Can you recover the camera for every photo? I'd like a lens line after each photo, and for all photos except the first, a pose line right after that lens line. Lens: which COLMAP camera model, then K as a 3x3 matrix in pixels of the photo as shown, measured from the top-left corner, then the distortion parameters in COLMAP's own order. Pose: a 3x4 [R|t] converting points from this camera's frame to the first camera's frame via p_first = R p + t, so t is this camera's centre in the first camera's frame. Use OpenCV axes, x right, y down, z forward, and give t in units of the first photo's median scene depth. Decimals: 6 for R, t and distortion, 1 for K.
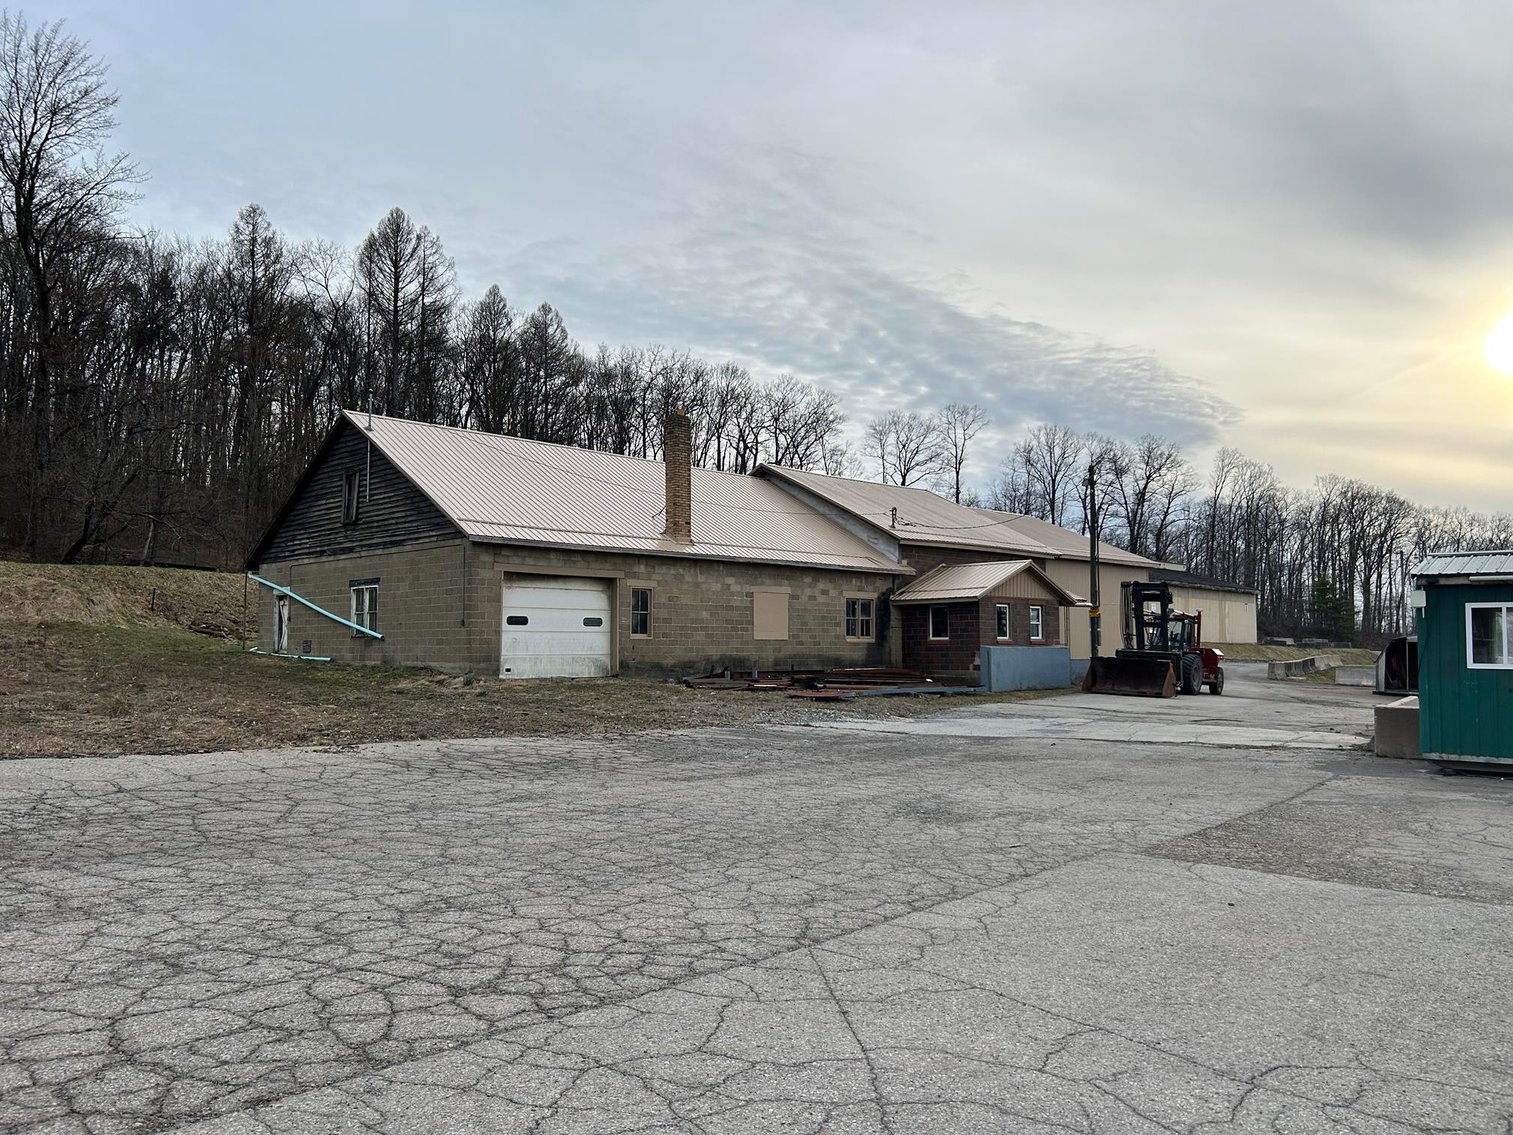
lens RADIAL K [[1140.1, 0, 750.0], [0, 1140.1, 569.9], [0, 0, 1]] dist [0.050498, -0.016754]
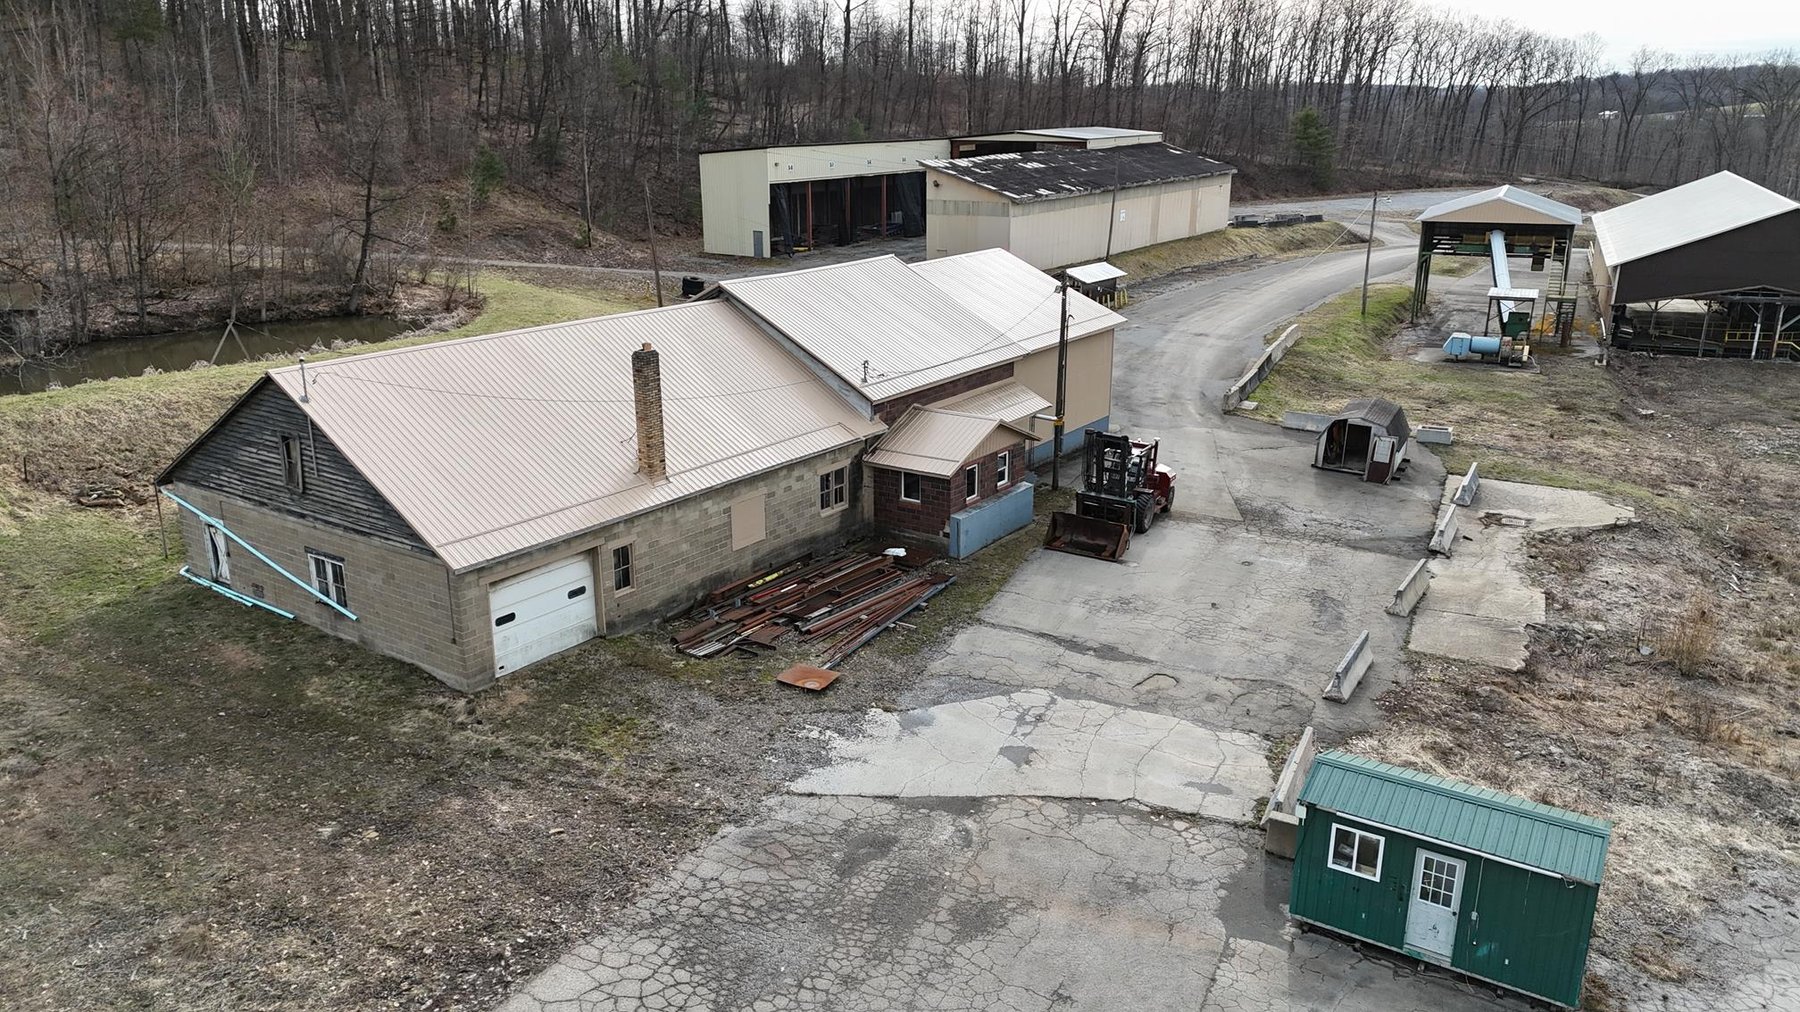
lens RADIAL K [[1306.6, 0, 900.1], [0, 1306.6, 501.1], [0, 0, 1]] dist [0.079209, -0.064969]
pose [[0.984352, -0.049124, 0.169228, -0.041530], [-0.013181, 0.937140, 0.348705, -0.360601], [-0.175720, -0.345479, 0.921828, -0.069464]]
